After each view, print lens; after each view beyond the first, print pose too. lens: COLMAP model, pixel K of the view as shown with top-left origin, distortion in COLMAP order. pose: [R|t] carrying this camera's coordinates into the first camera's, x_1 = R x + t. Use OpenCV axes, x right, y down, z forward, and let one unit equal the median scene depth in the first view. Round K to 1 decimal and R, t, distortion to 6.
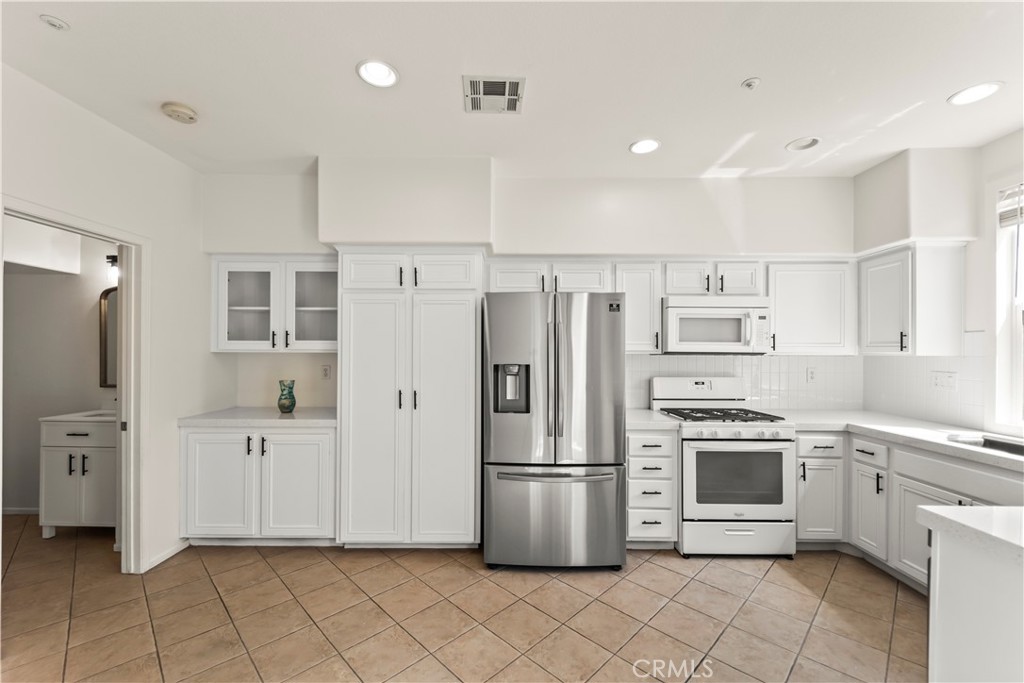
lens RADIAL K [[411.6, 0, 511.7], [0, 411.6, 349.6], [0, 0, 1]] dist [0.028696, -0.016036]
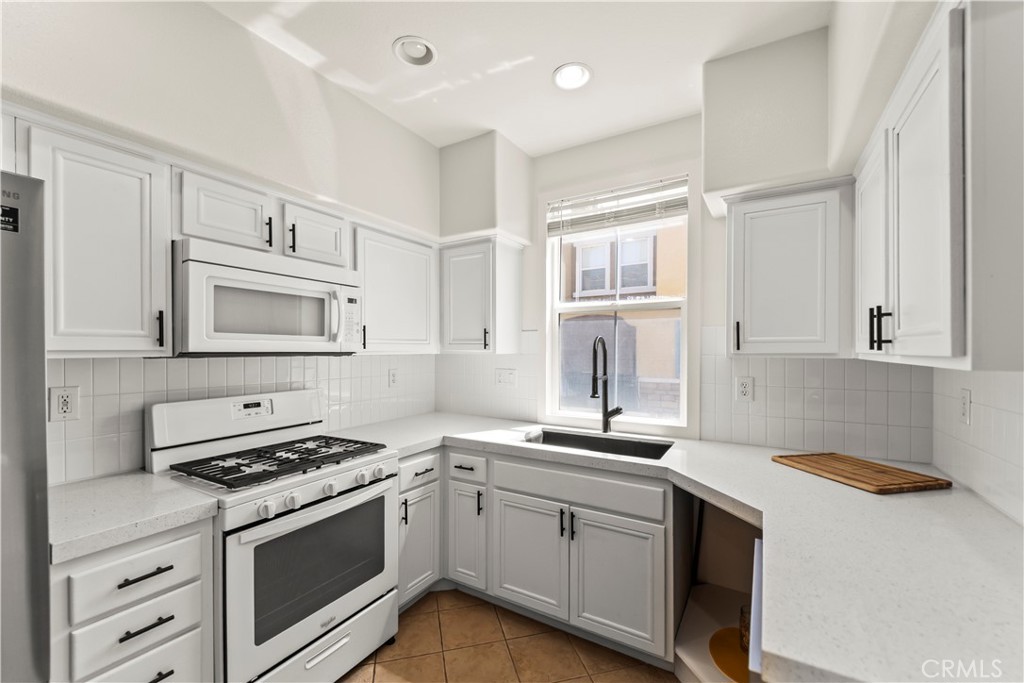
lens RADIAL K [[411.6, 0, 511.7], [0, 411.6, 349.6], [0, 0, 1]] dist [0.028696, -0.016036]
pose [[0.513166, -0.005761, 0.858270, 0.166087], [-0.000943, 0.999973, 0.007275, -0.002050], [-0.858289, -0.004542, 0.513147, 0.458049]]
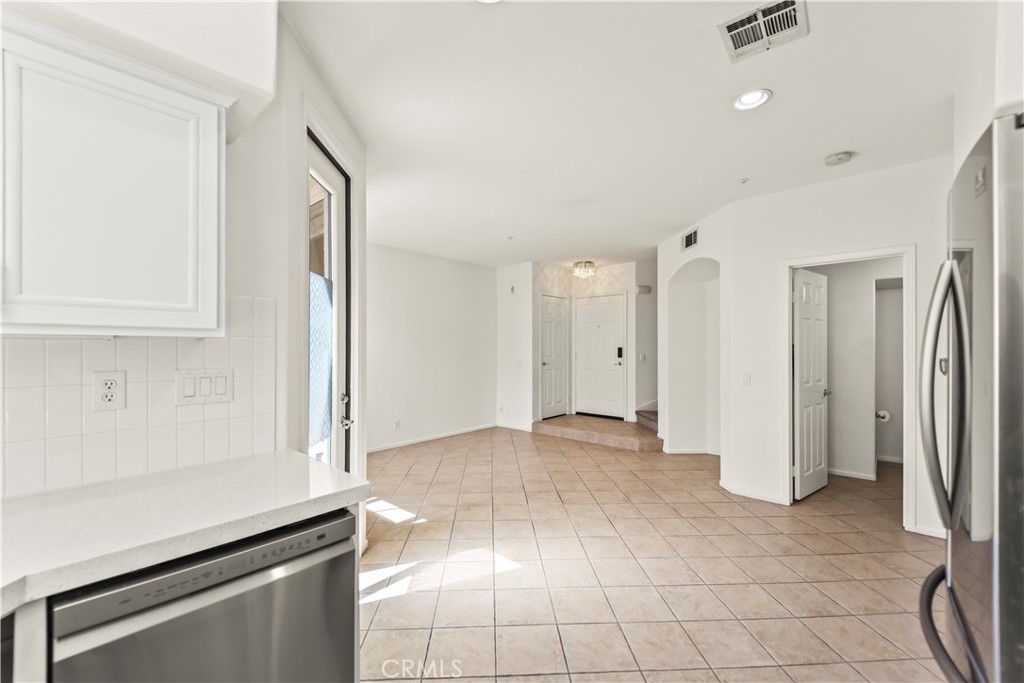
lens RADIAL K [[411.6, 0, 511.7], [0, 411.6, 349.6], [0, 0, 1]] dist [0.028696, -0.016036]
pose [[-0.670942, -0.002197, -0.741506, 0.666757], [-0.002891, 0.999996, -0.000347, 0.027185], [0.741504, 0.001911, -0.670946, 0.868771]]
